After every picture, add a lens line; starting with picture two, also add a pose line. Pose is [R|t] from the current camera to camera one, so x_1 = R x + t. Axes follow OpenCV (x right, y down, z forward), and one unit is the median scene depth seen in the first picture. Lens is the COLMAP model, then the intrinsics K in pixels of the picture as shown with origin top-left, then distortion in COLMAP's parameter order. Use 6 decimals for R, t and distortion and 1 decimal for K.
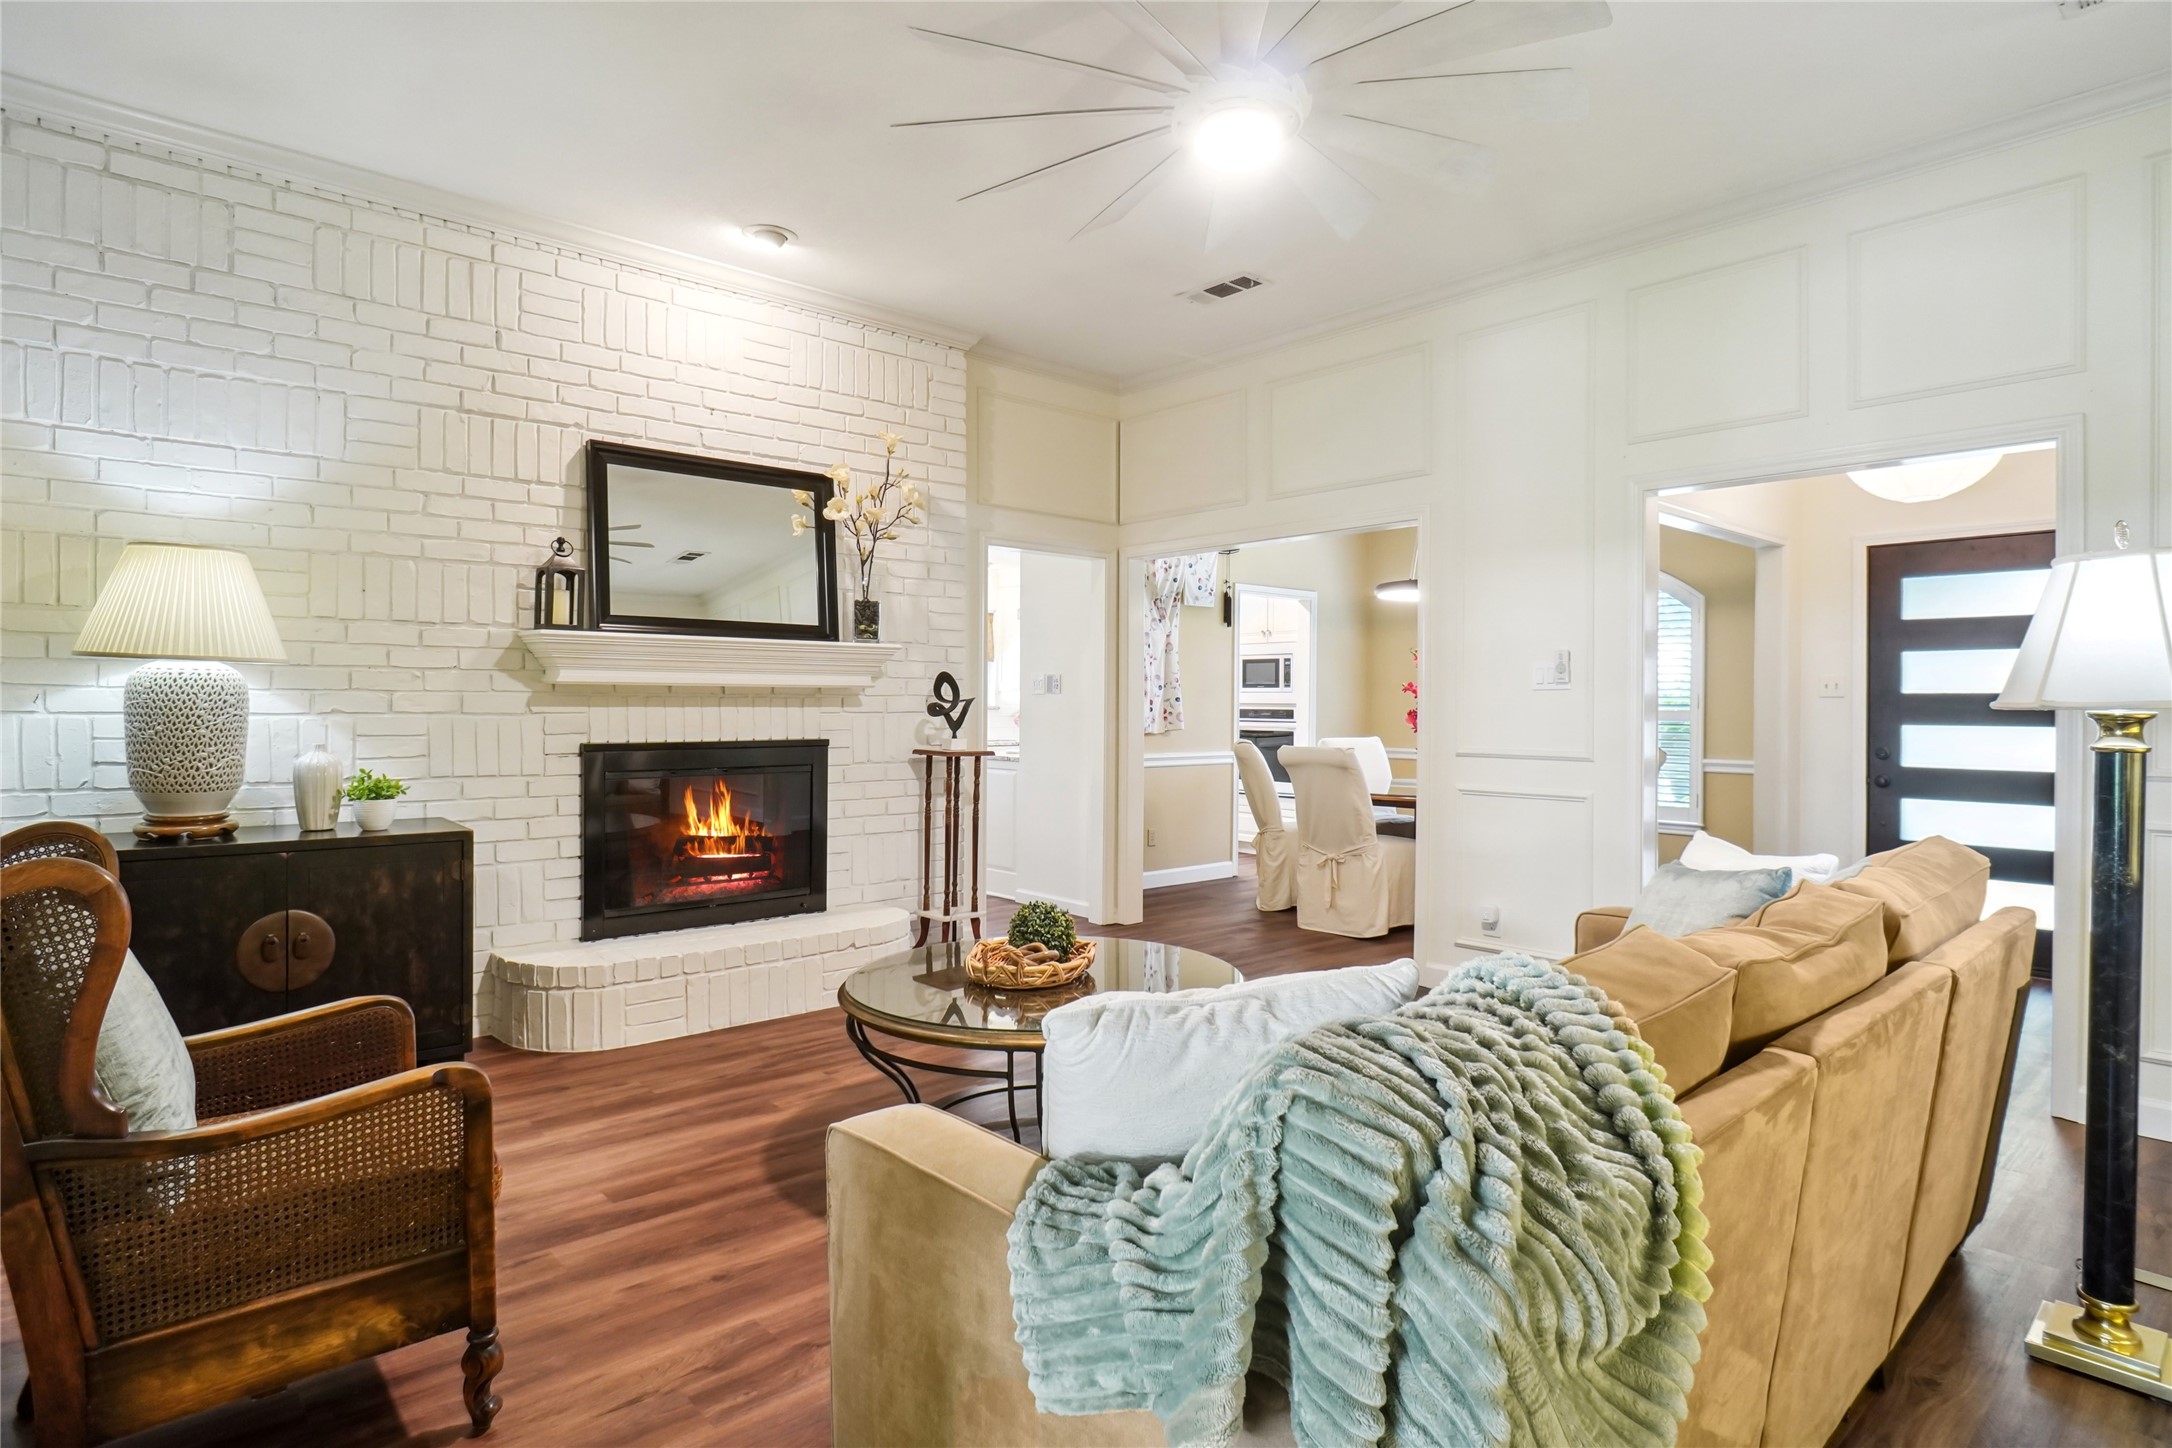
lens RADIAL K [[1166.8, 0, 1105.3], [0, 1166.8, 725.3], [0, 0, 1]] dist [-0.019796, 0.003238]
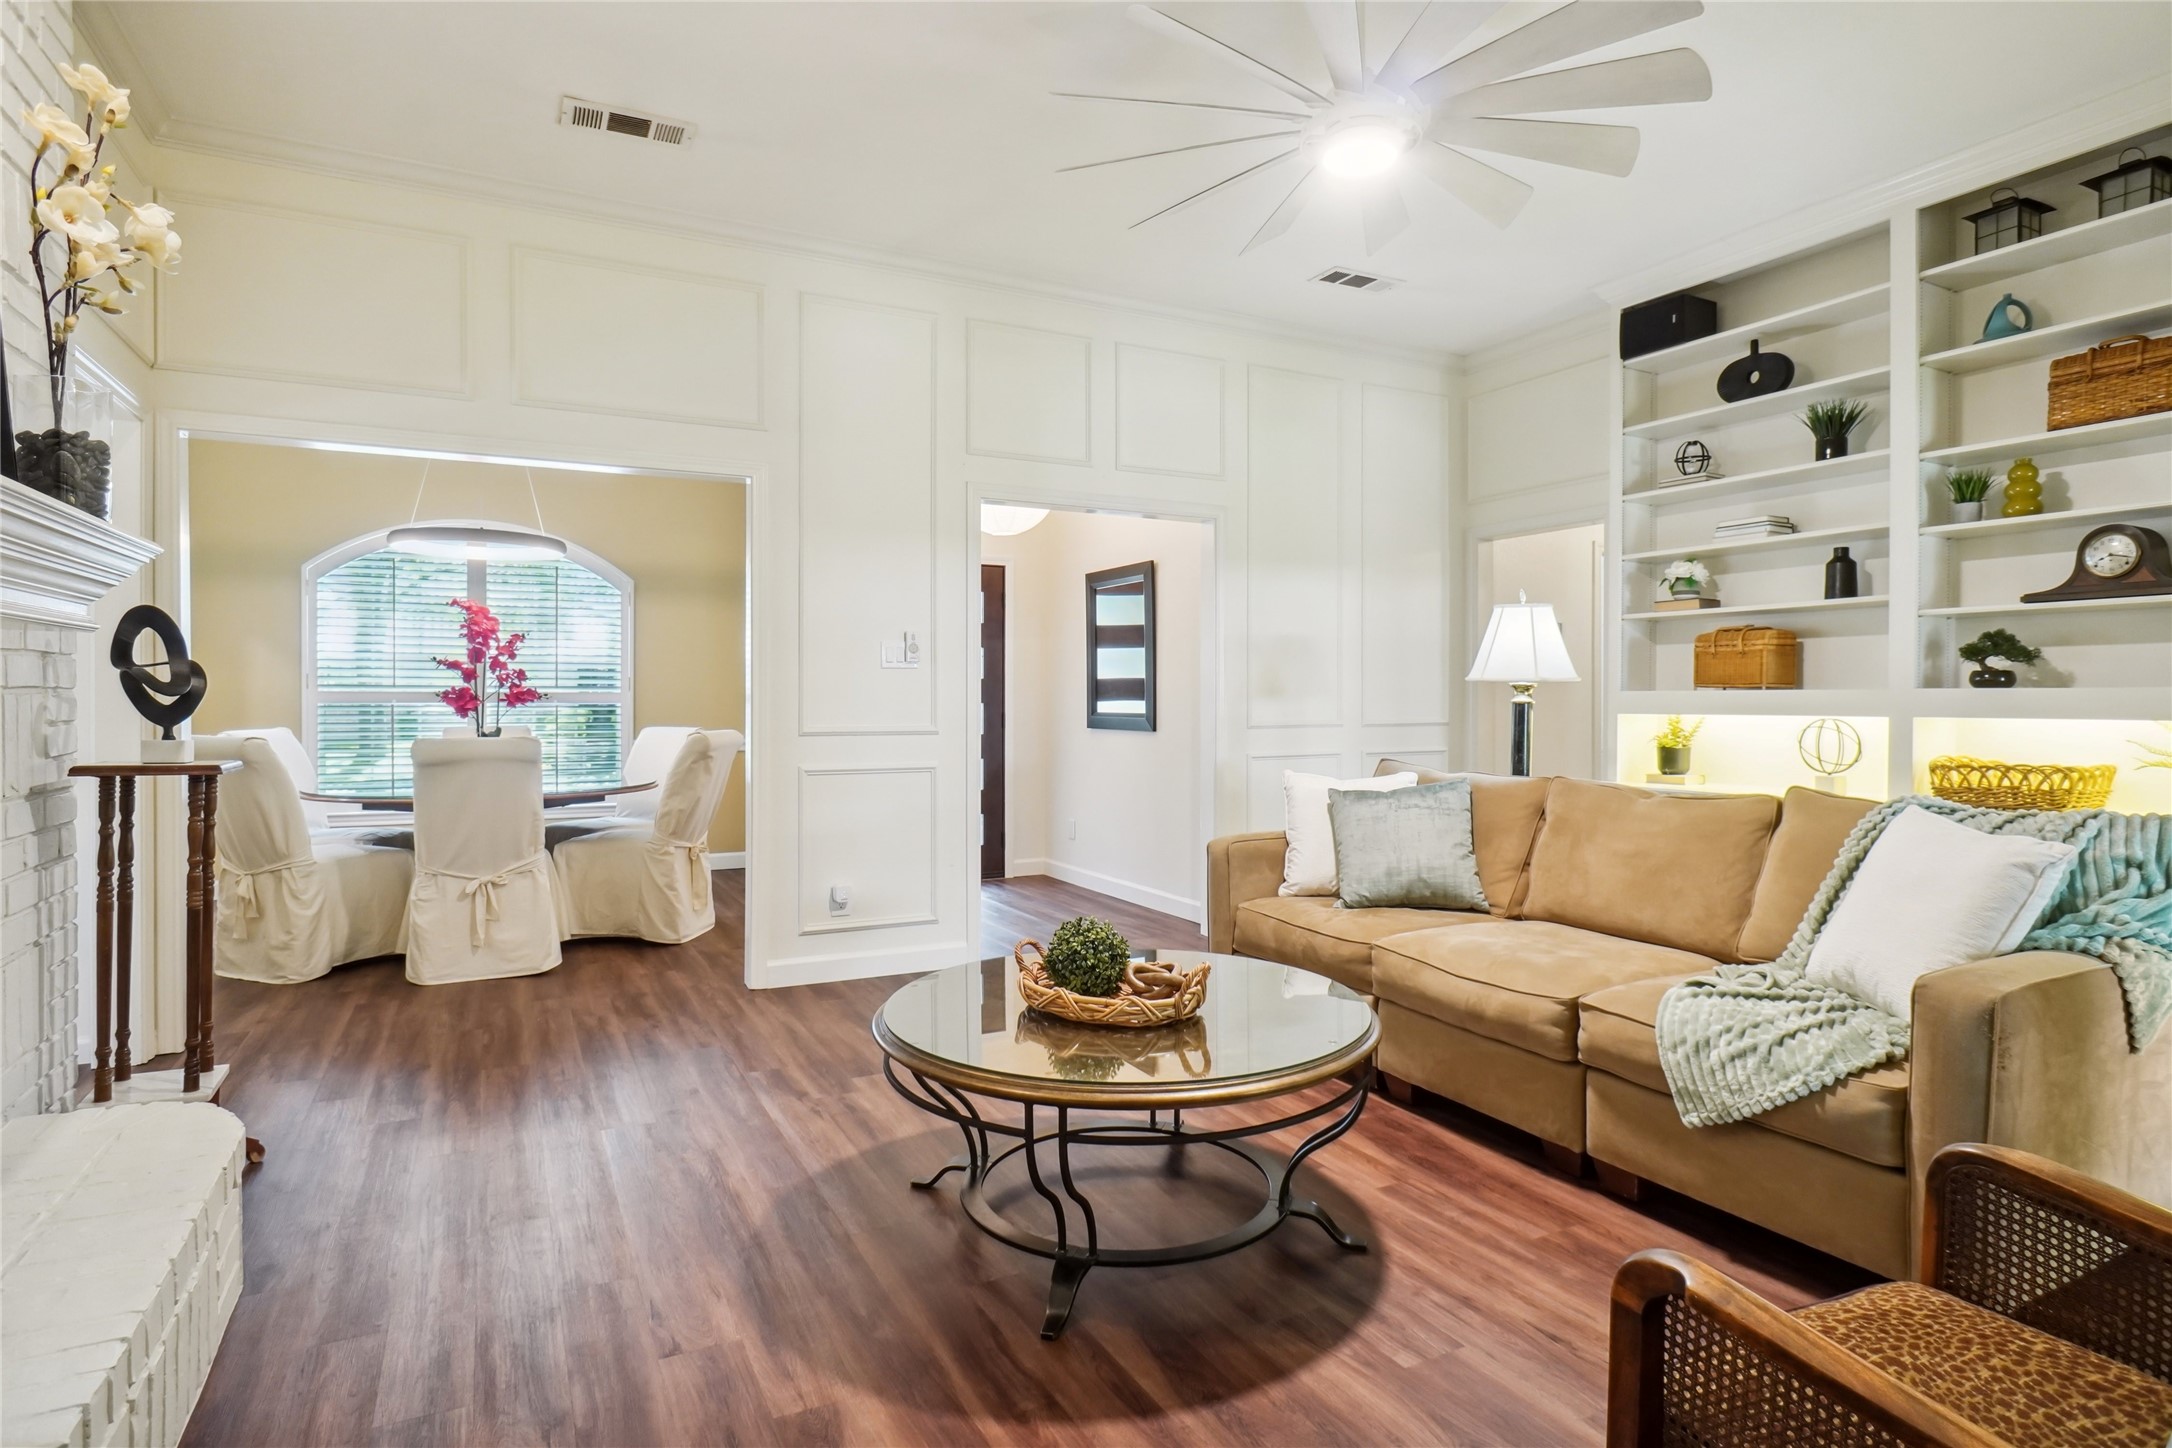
lens RADIAL K [[1139.8, 0, 1099.3], [0, 1139.8, 716.0], [0, 0, 1]] dist [-0.015377, 0.000535]
pose [[0.258473, -0.019016, 0.965831, -0.506338], [0.017437, 0.999735, 0.015018, 0.000812], [-0.965861, 0.012959, 0.258736, 0.493987]]
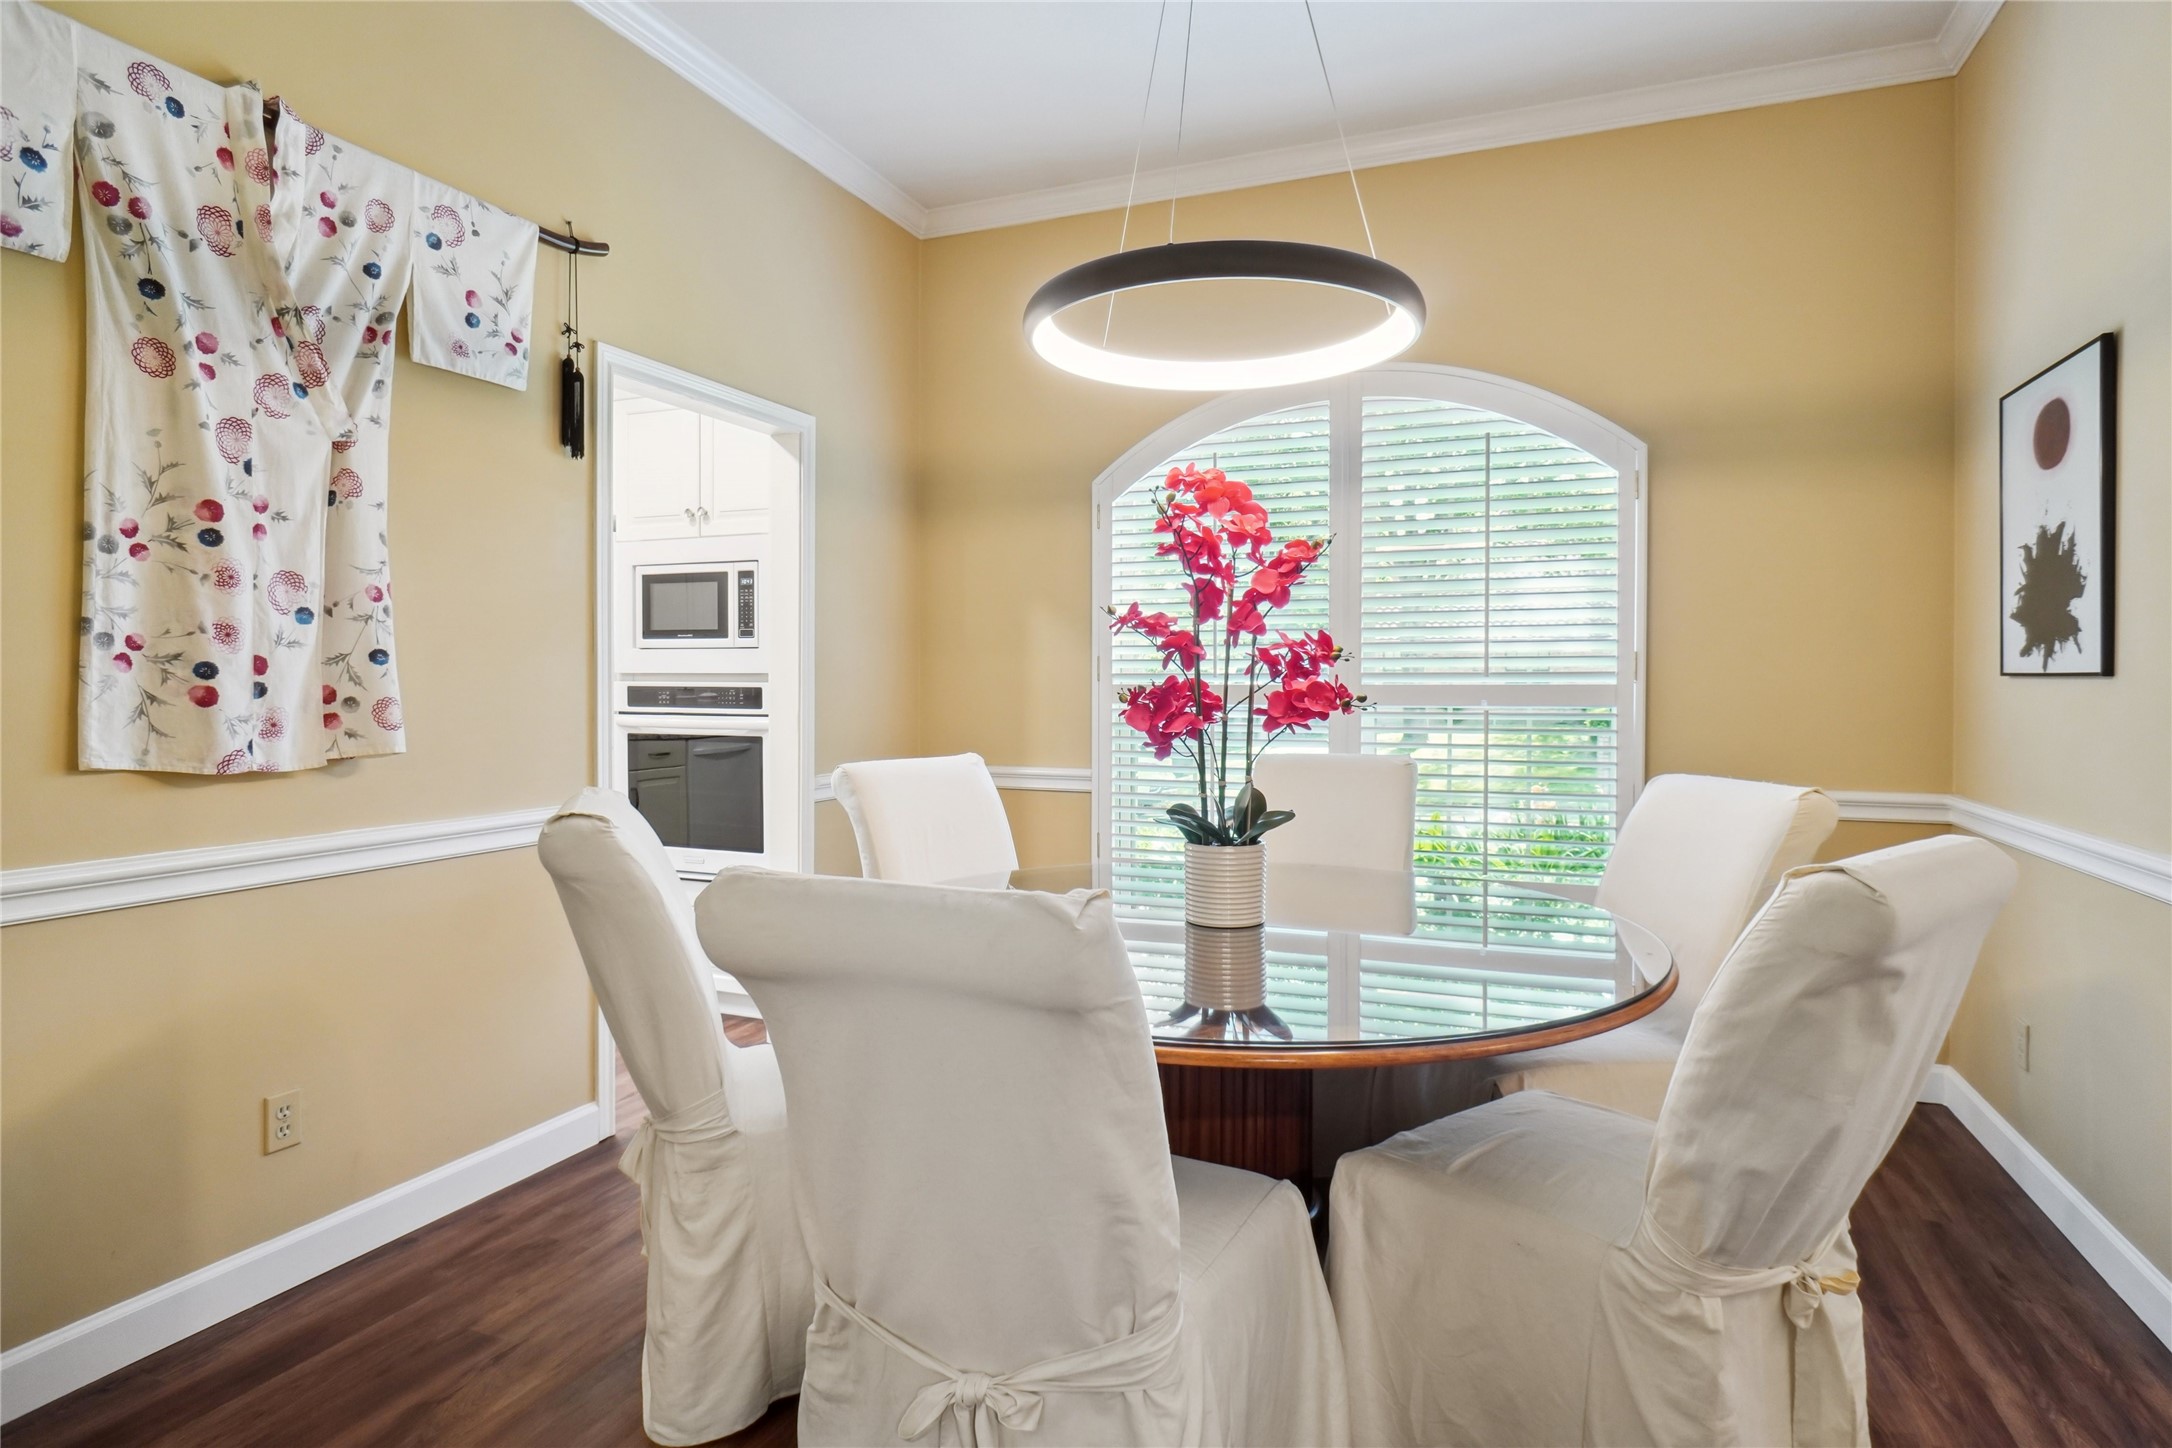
lens RADIAL K [[1166.8, 0, 1084.6], [0, 1166.8, 694.0], [0, 0, 1]] dist [-0.019796, 0.003238]
pose [[0.906469, -0.008148, 0.422195, 0.150738], [0.010740, 0.999935, -0.003761, -0.013802], [-0.422137, 0.007943, 0.906497, 0.959864]]
